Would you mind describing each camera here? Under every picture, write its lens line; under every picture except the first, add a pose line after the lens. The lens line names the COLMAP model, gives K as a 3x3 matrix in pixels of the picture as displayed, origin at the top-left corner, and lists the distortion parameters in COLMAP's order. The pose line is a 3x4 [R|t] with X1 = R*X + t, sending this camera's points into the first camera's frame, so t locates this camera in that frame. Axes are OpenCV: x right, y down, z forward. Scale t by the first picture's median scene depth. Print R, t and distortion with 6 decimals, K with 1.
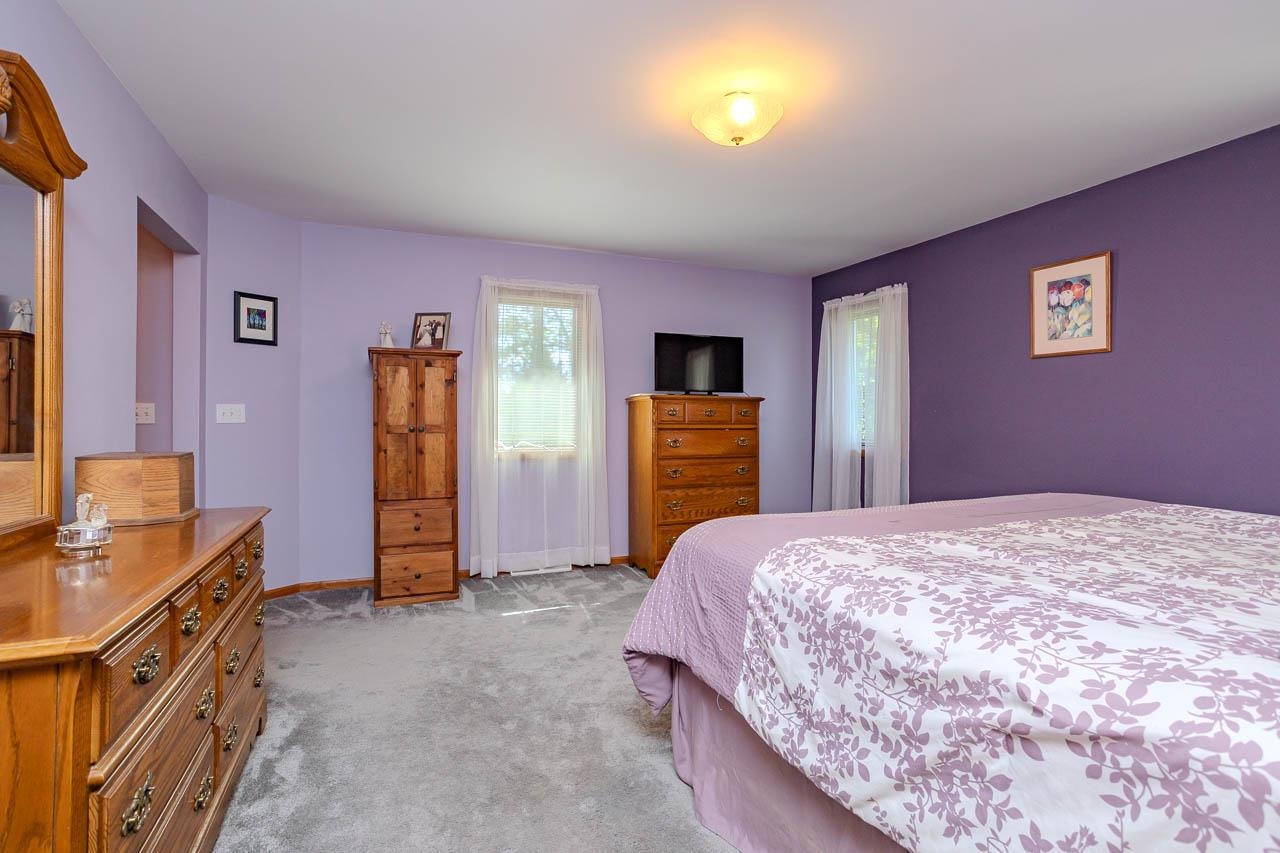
lens RADIAL K [[619.0, 0, 637.5], [0, 619.0, 423.3], [0, 0, 1]] dist [-0.043539, 0.031159]
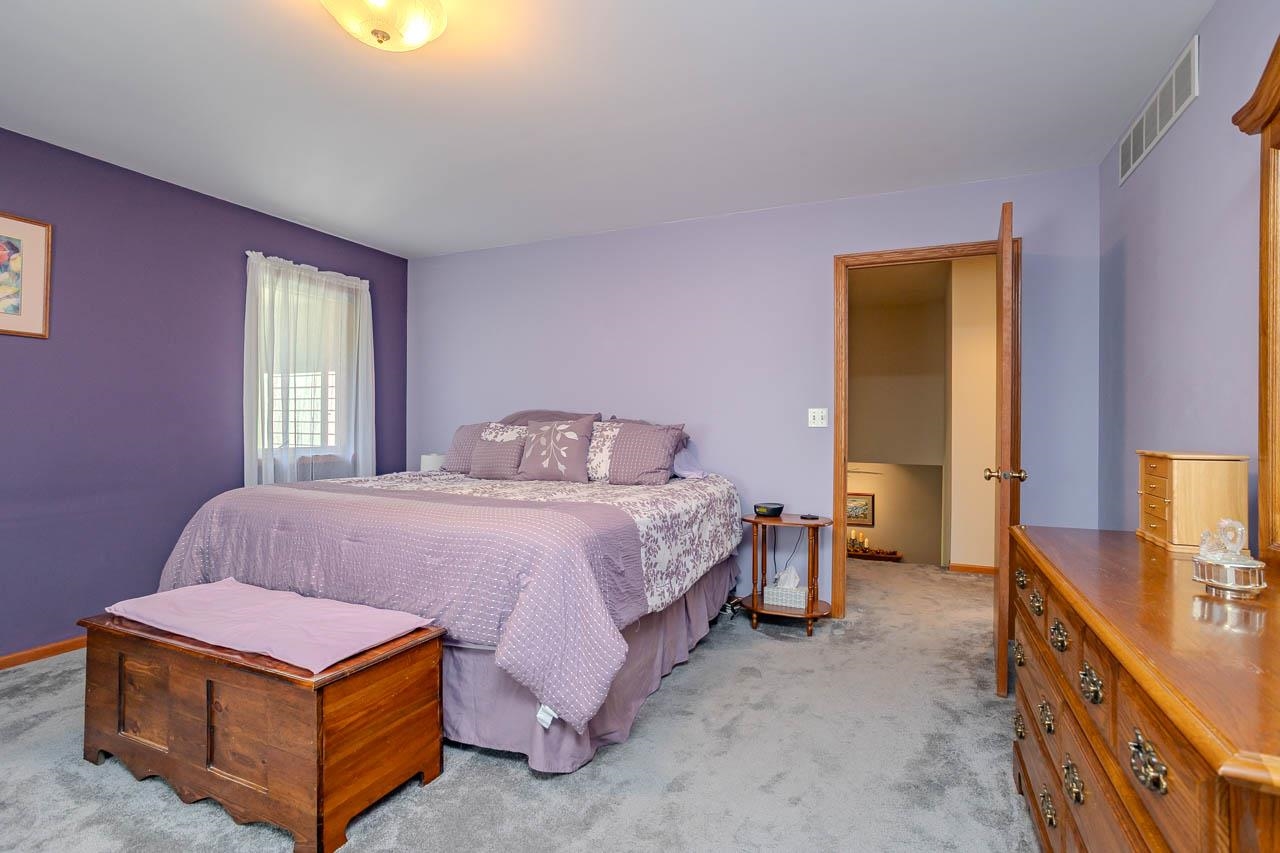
lens RADIAL K [[619.0, 0, 637.5], [0, 619.0, 423.3], [0, 0, 1]] dist [-0.043539, 0.031159]
pose [[-0.689480, -0.003397, 0.724296, -0.443311], [-0.008644, 0.999956, -0.003540, -0.000565], [-0.724253, -0.008702, -0.689480, 0.986829]]
